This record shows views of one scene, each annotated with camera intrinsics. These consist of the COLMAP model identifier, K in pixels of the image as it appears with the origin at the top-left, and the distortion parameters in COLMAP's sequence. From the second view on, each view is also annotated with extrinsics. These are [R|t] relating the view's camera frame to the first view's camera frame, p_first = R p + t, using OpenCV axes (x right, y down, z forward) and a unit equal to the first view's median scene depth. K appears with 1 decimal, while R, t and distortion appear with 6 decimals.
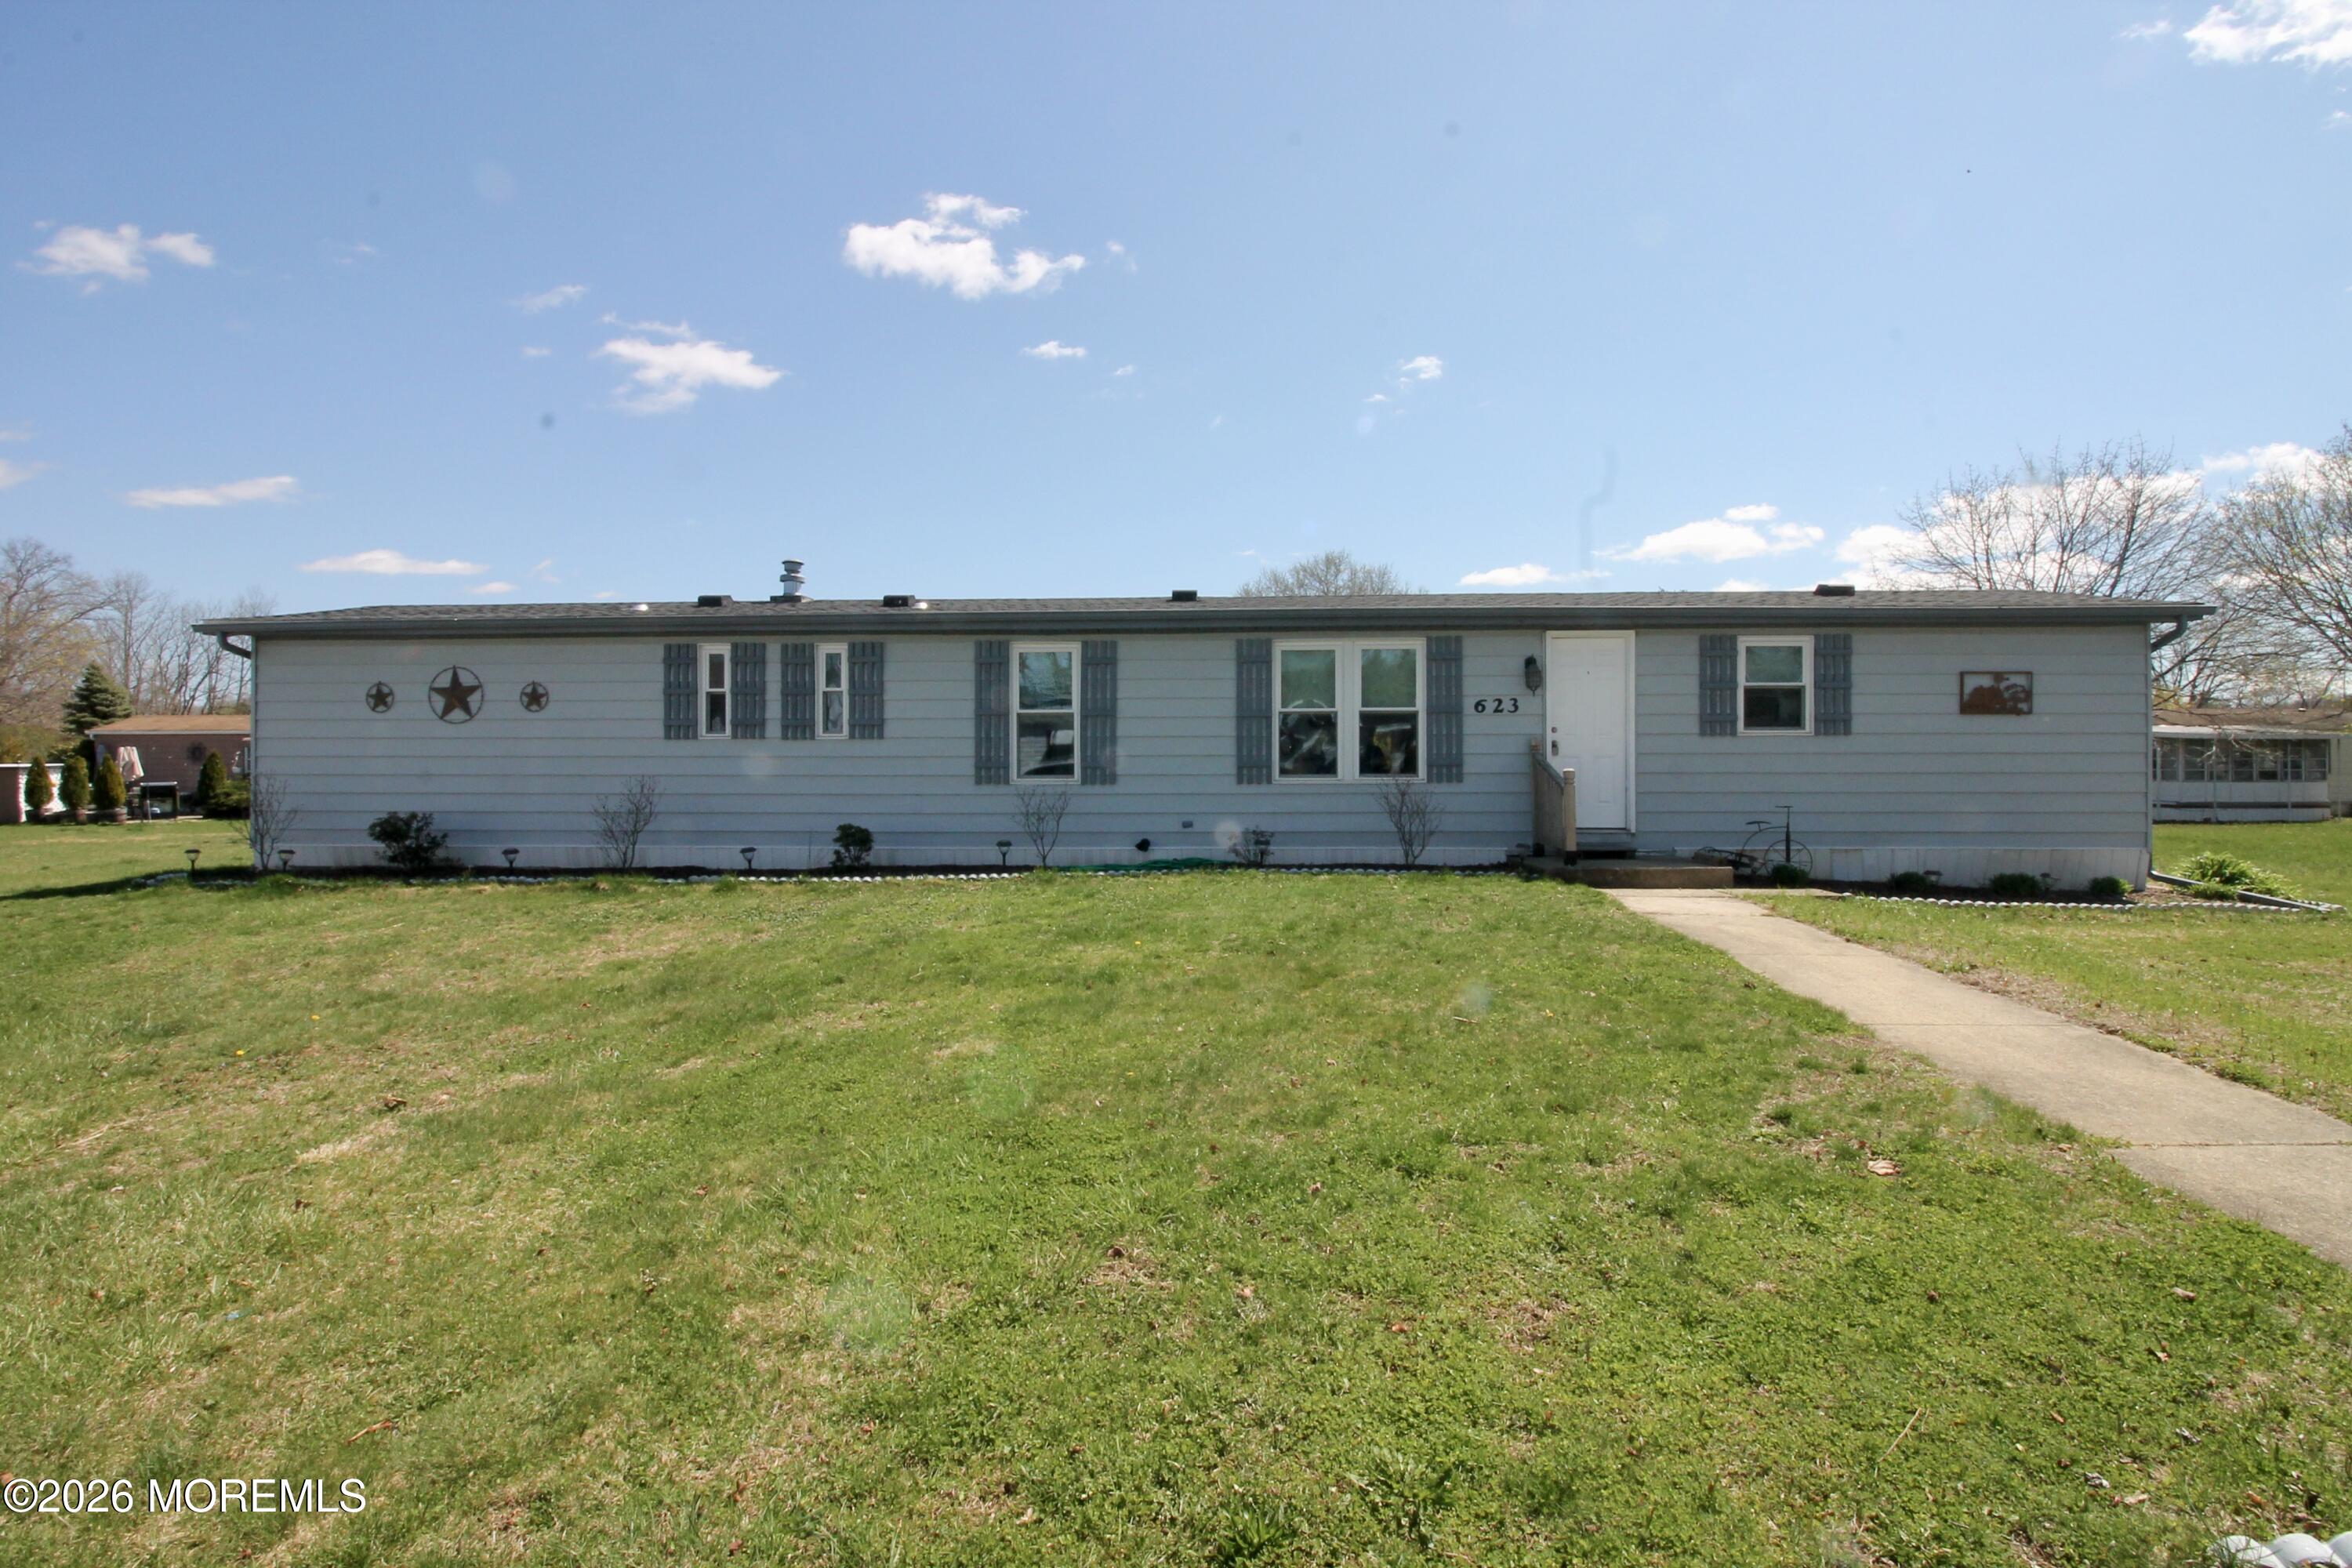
lens RADIAL K [[1101.1, 0, 1182.5], [0, 1101.1, 760.8], [0, 0, 1]] dist [0.016167, -0.026732]
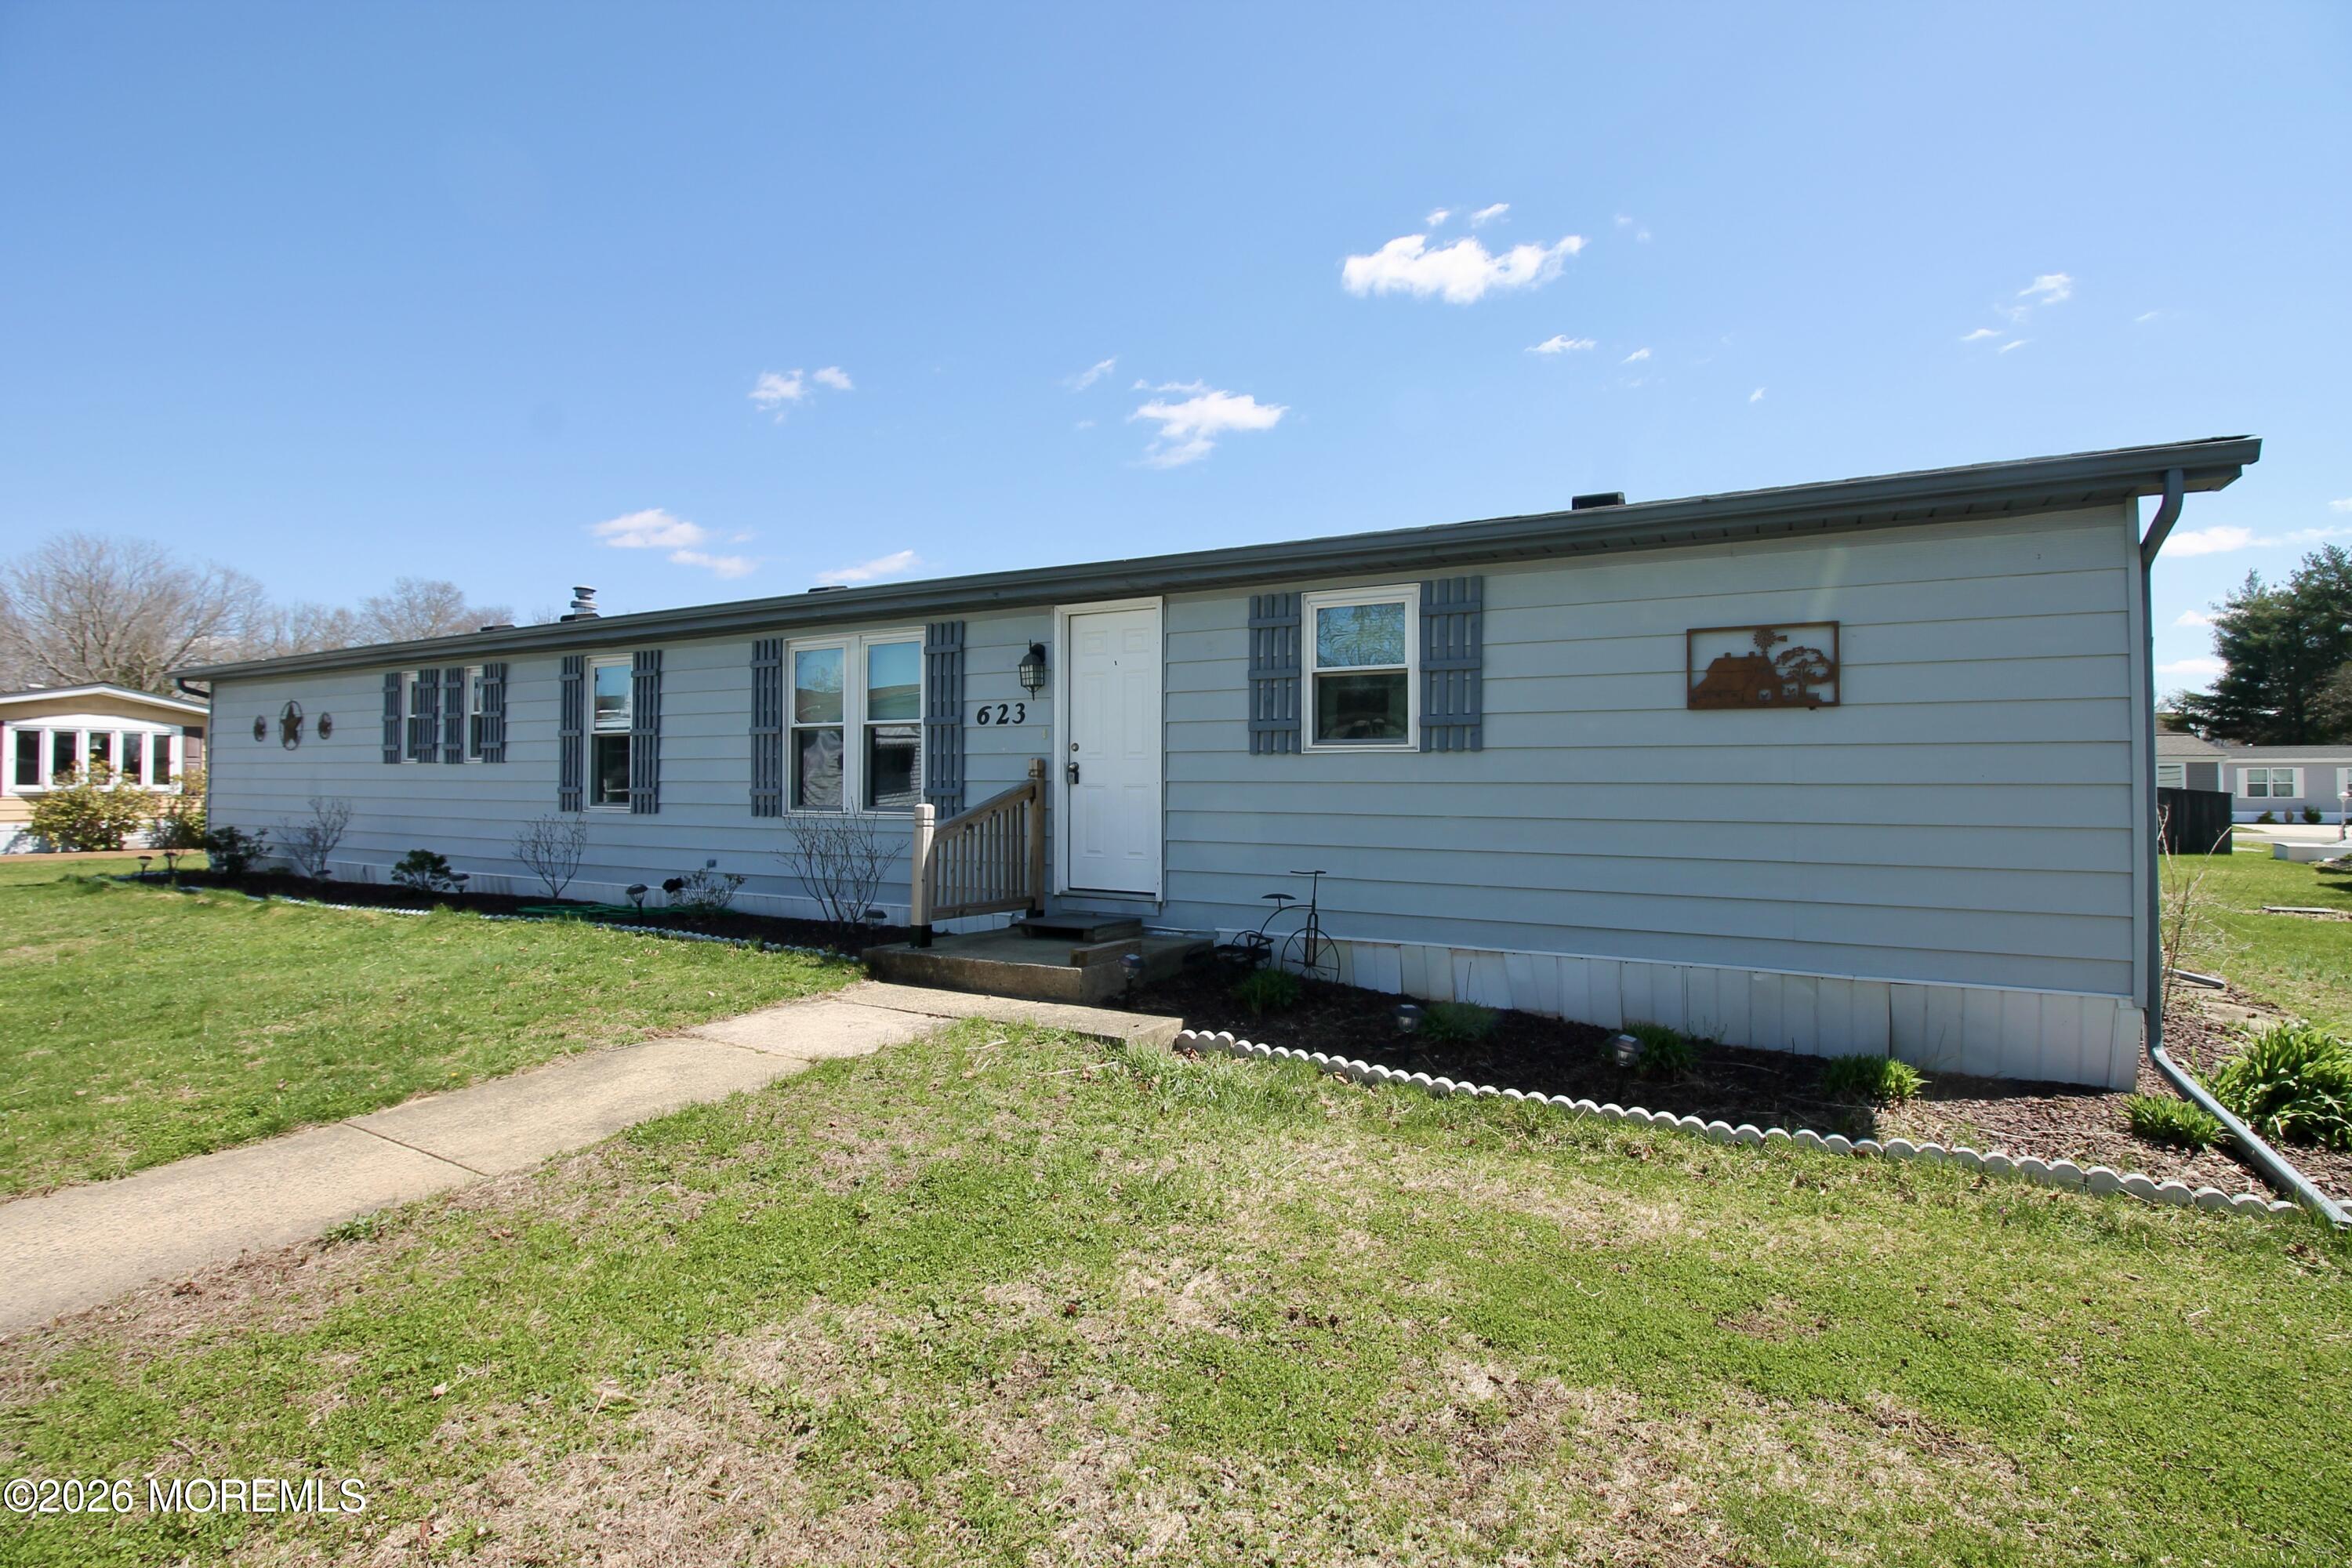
lens RADIAL K [[1101.1, 0, 1182.5], [0, 1101.1, 760.8], [0, 0, 1]] dist [0.016167, -0.026732]
pose [[0.890186, -0.003850, -0.455582, 0.708478], [-0.002909, 0.999896, -0.014133, -0.009655], [0.455589, 0.013906, 0.890082, 0.408317]]
